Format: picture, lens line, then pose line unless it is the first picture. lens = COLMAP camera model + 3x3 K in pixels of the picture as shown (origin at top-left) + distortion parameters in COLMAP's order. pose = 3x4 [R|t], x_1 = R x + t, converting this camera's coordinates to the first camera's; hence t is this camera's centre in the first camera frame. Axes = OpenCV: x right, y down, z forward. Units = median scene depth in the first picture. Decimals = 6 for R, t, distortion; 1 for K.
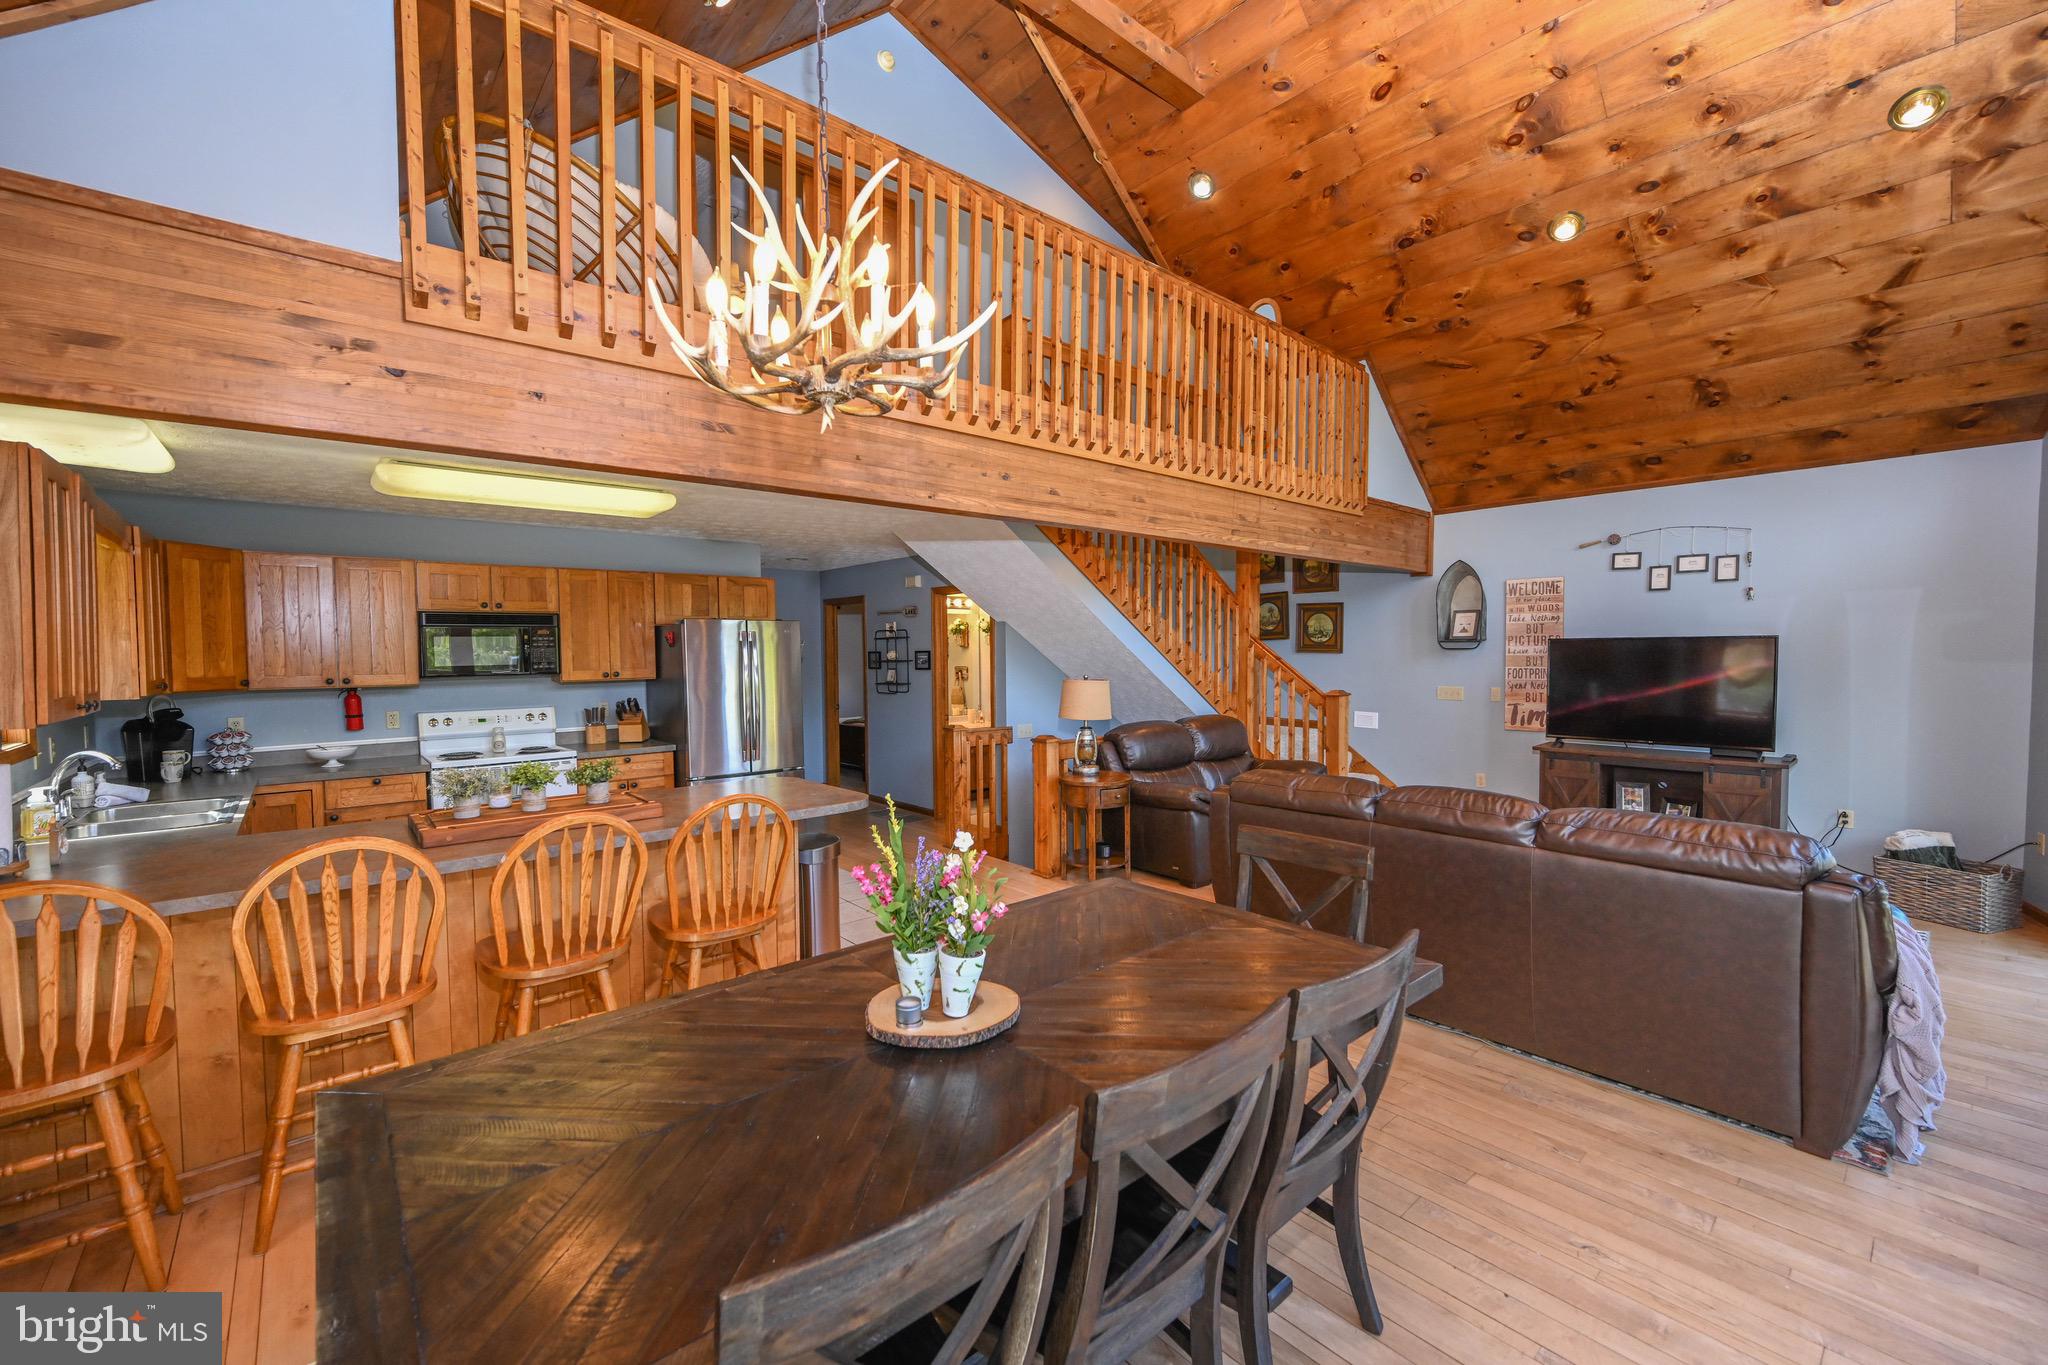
lens RADIAL K [[828.5, 0, 1018.6], [0, 828.5, 686.4], [0, 0, 1]] dist [0.000413, 0.000051]
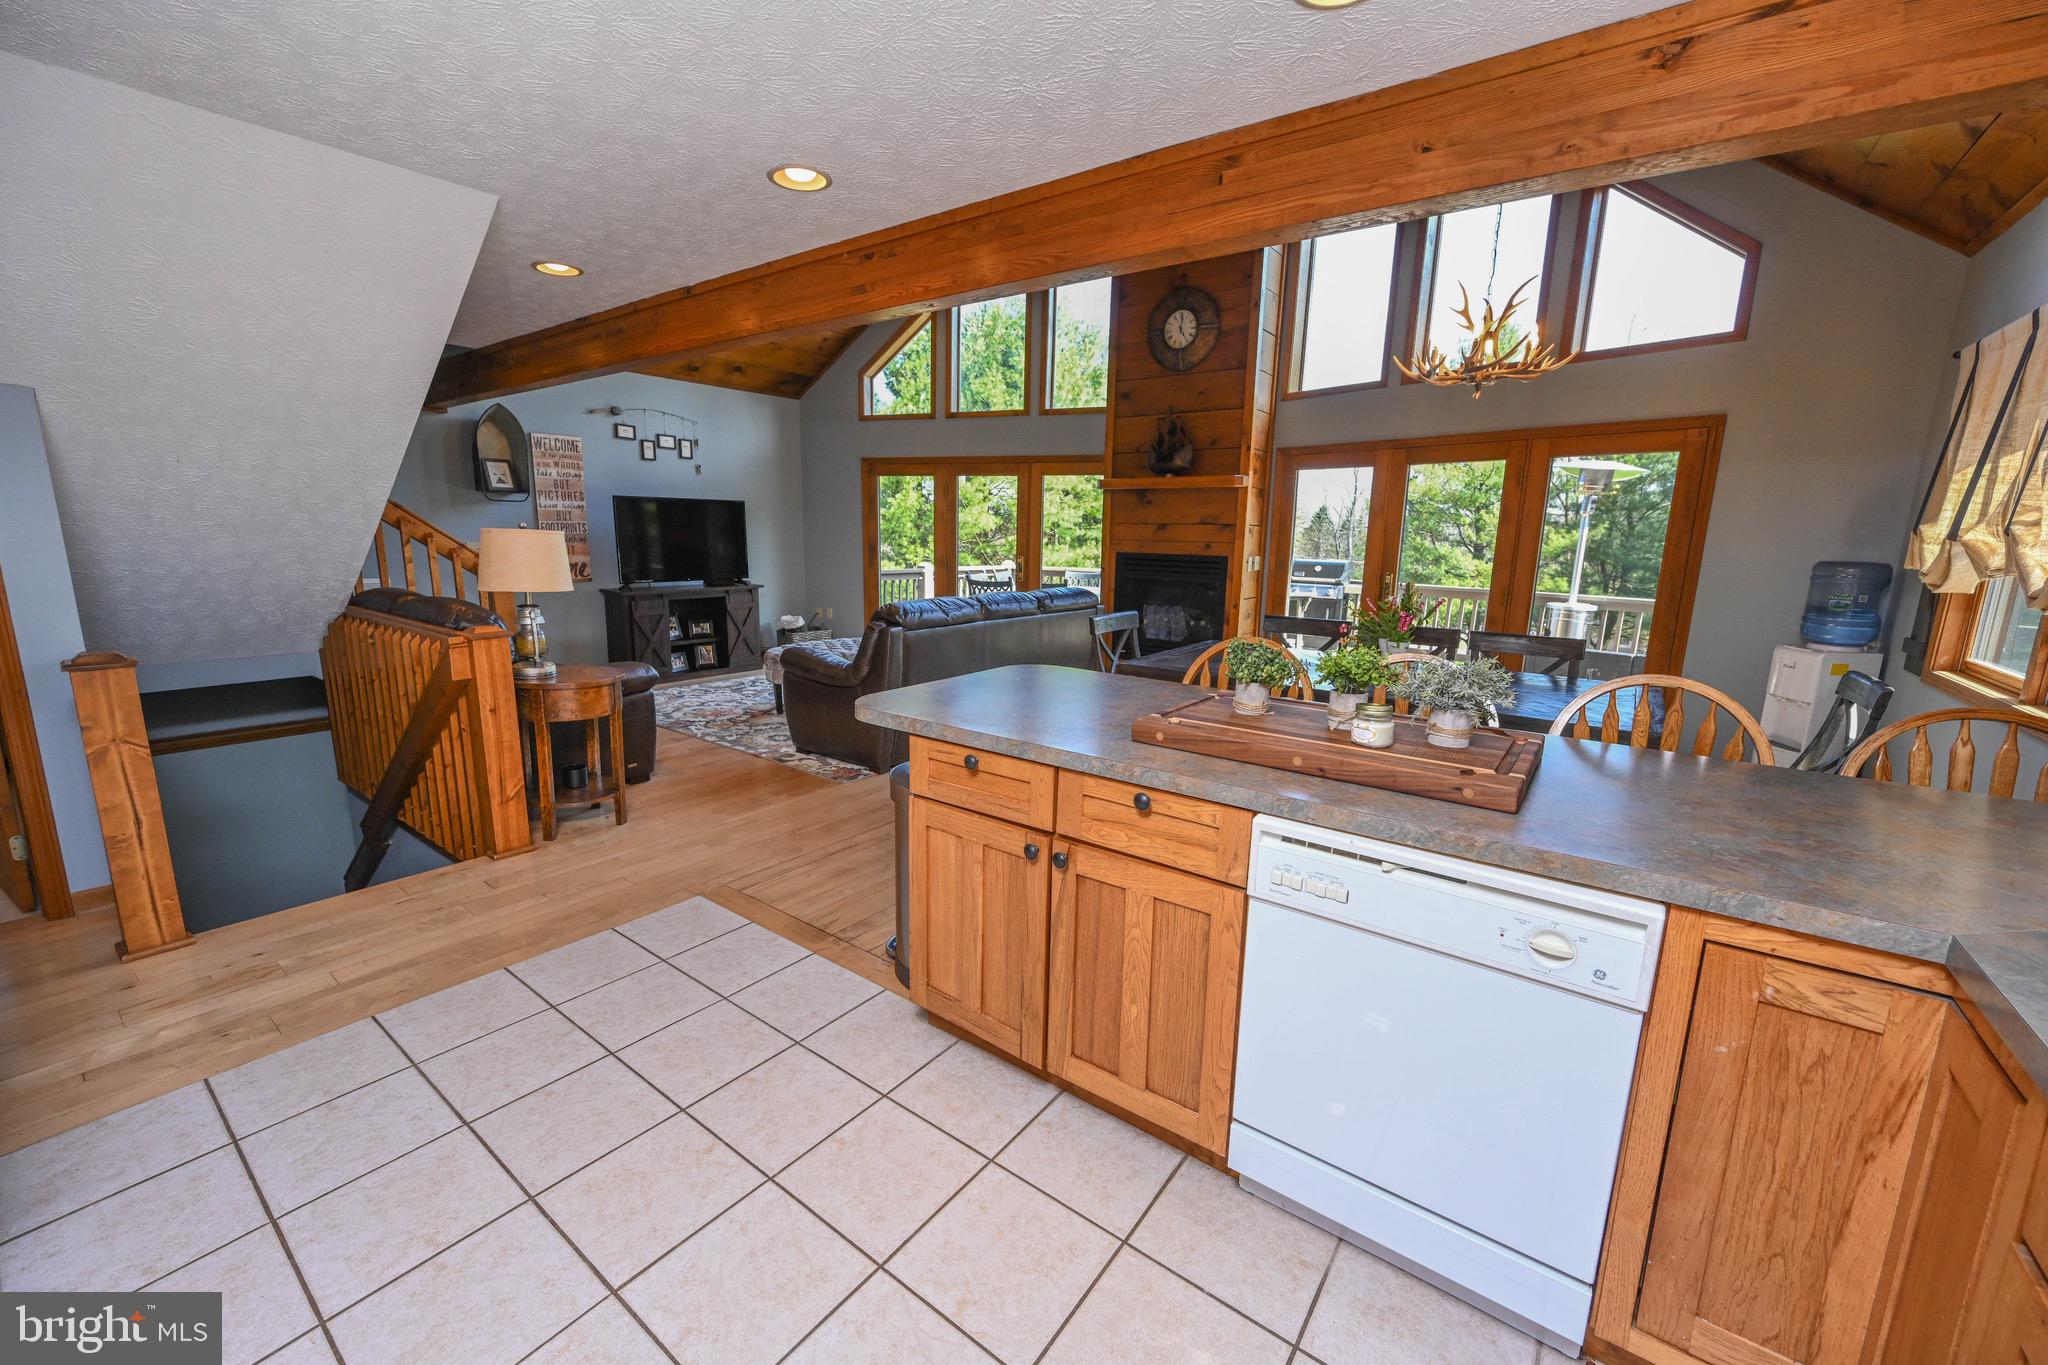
lens RADIAL K [[809.0, 0, 1014.8], [0, 809.0, 682.6], [0, 0, 1]] dist [-0.001424, 0.000070]
pose [[-0.198524, -0.178029, 0.963791, -0.610600], [0.026796, 0.982011, 0.186914, 0.001647], [-0.979730, 0.062933, -0.190183, 0.742872]]
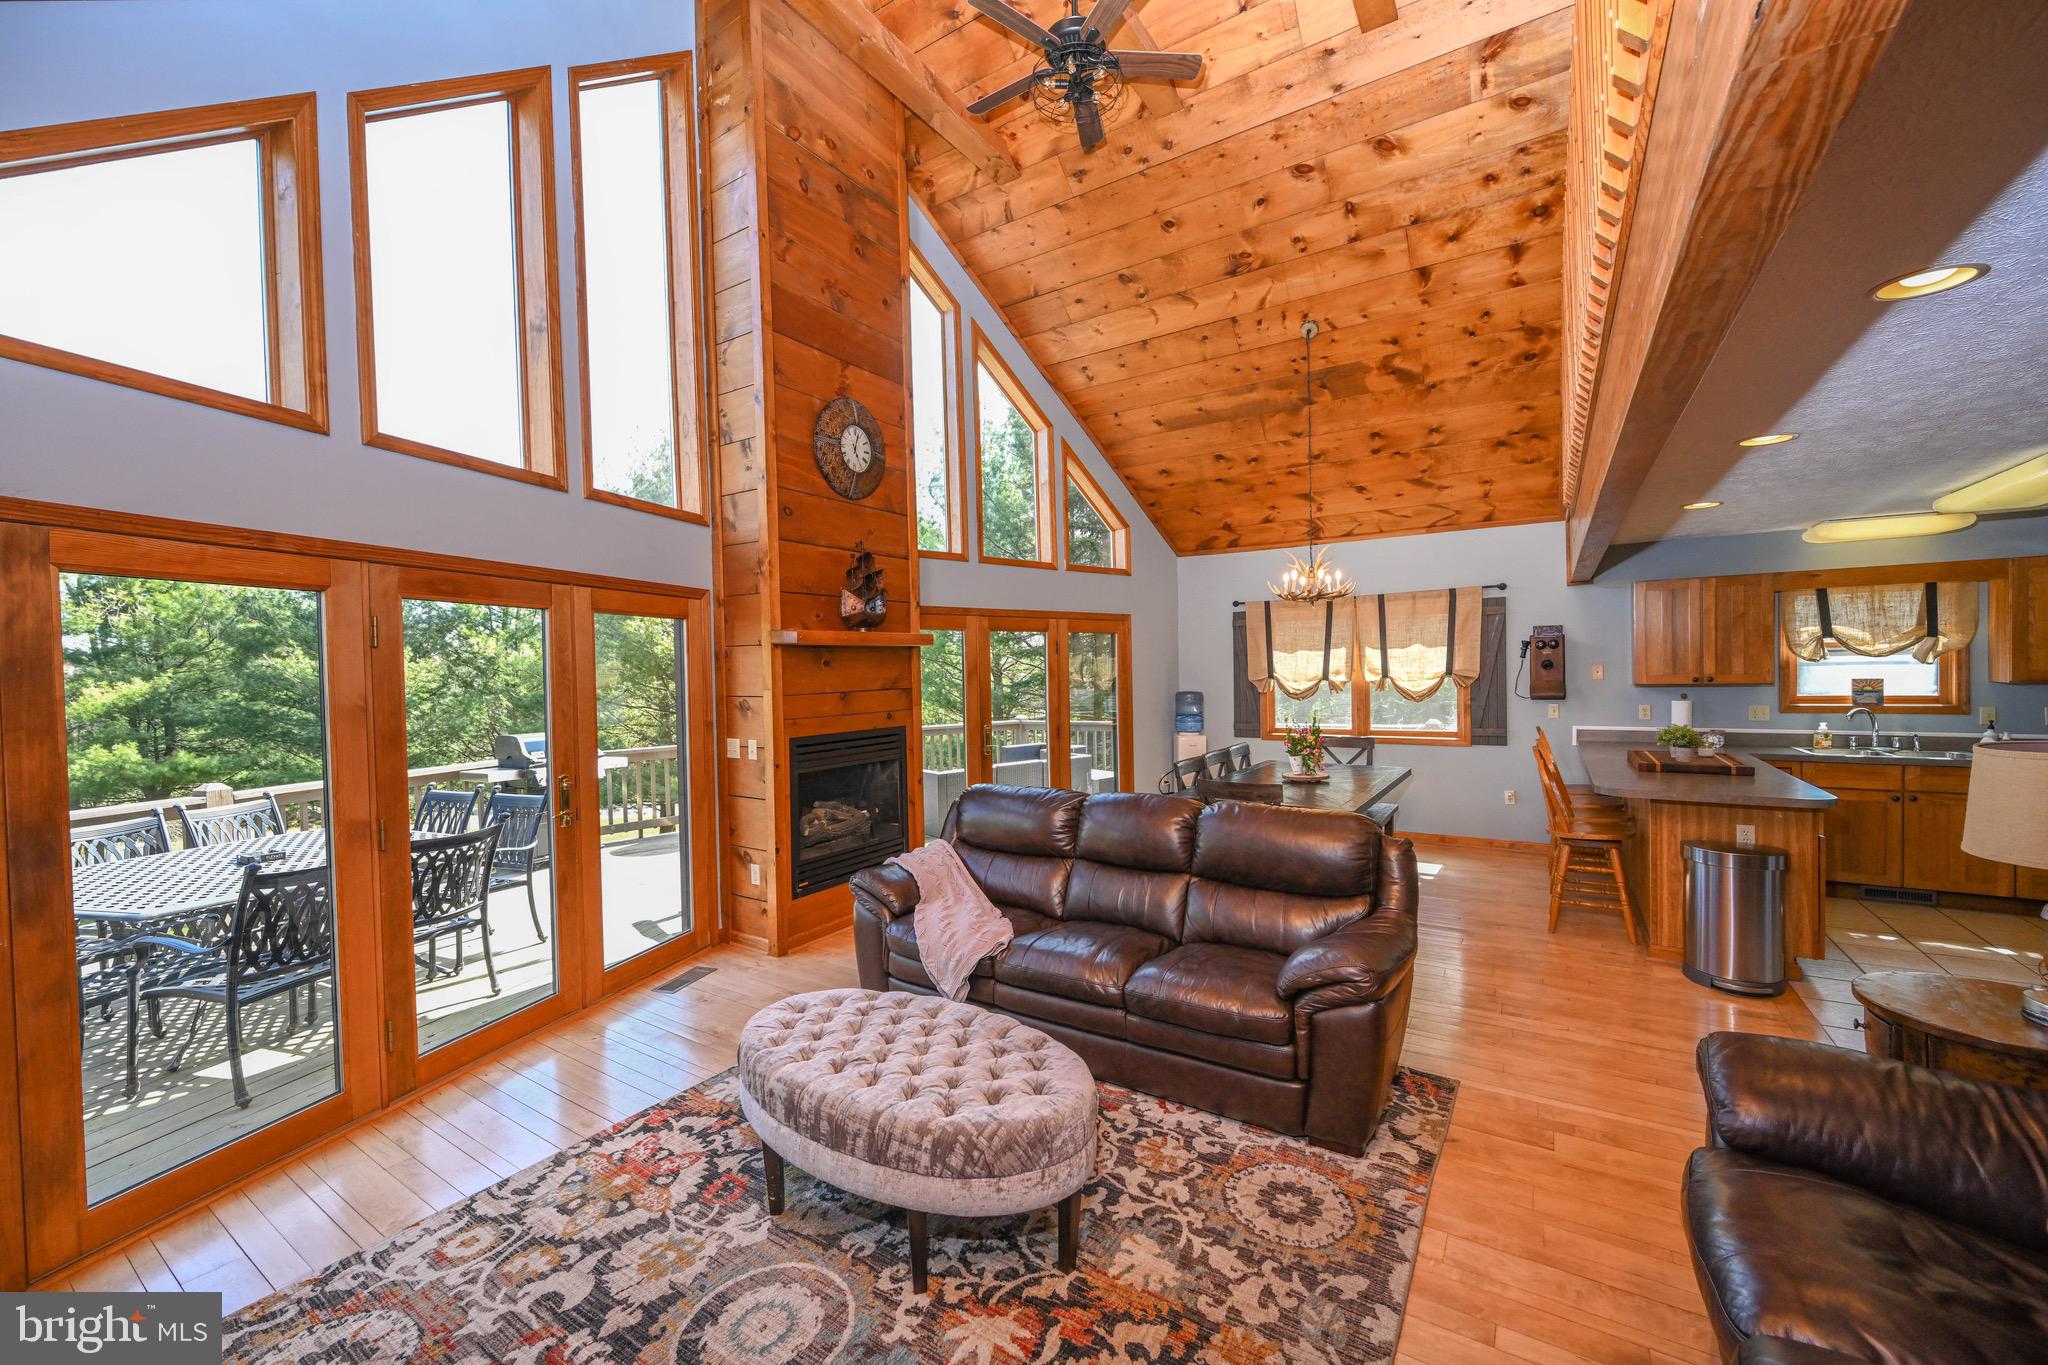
lens RADIAL K [[809.3, 0, 1024.0], [0, 809.3, 682.5], [0, 0, 1]] dist [-0.000123, 0.000138]
pose [[-0.962504, 0.031771, -0.269402, 0.580597], [0.015035, 0.997839, 0.063961, -0.063086], [0.270852, 0.057512, -0.960902, 1.185035]]
